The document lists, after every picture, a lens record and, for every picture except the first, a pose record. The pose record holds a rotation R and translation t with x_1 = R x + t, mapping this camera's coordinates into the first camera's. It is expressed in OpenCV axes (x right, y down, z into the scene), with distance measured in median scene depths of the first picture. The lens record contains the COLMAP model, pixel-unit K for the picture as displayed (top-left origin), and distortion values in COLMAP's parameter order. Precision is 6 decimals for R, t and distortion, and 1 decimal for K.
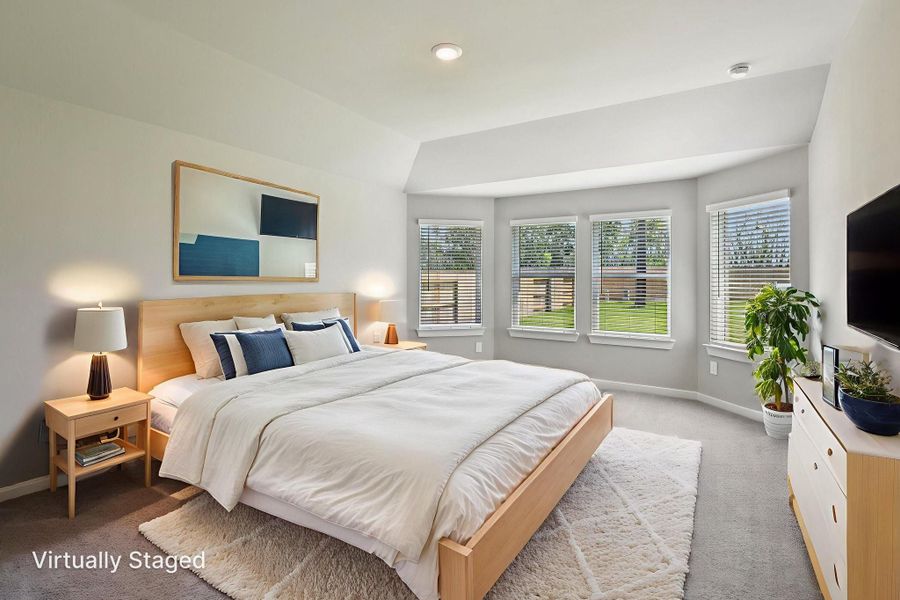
lens RADIAL K [[444.4, 0, 452.1], [0, 444.4, 277.1], [0, 0, 1]] dist [-0.000181, -0.000153]
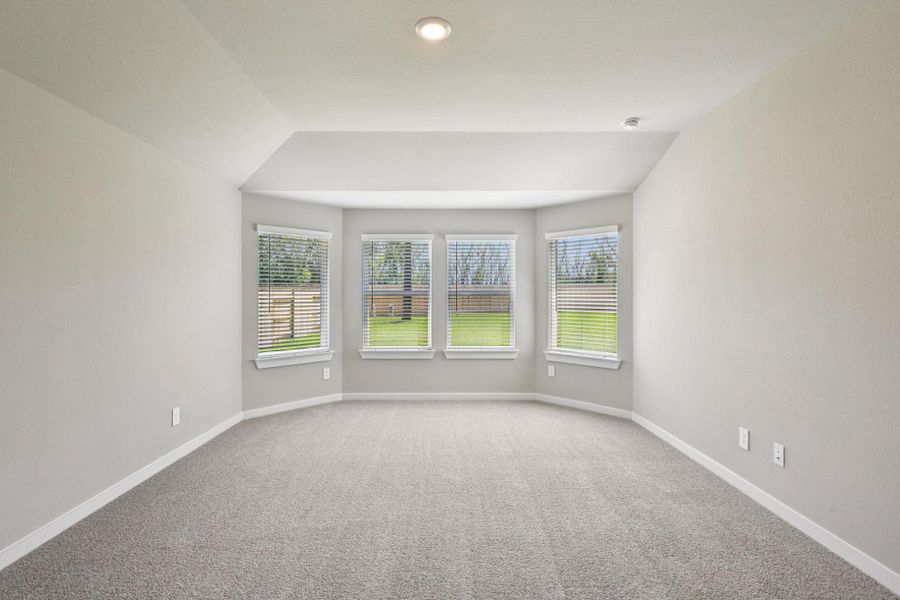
lens RADIAL K [[431.3, 0, 446.4], [0, 431.3, 293.2], [0, 0, 1]] dist [0.000849, 0.000368]
pose [[0.843015, -0.001252, 0.537888, -0.224461], [0.003380, 0.999990, -0.002969, -0.000436], [-0.537879, 0.004321, 0.843011, 0.153113]]
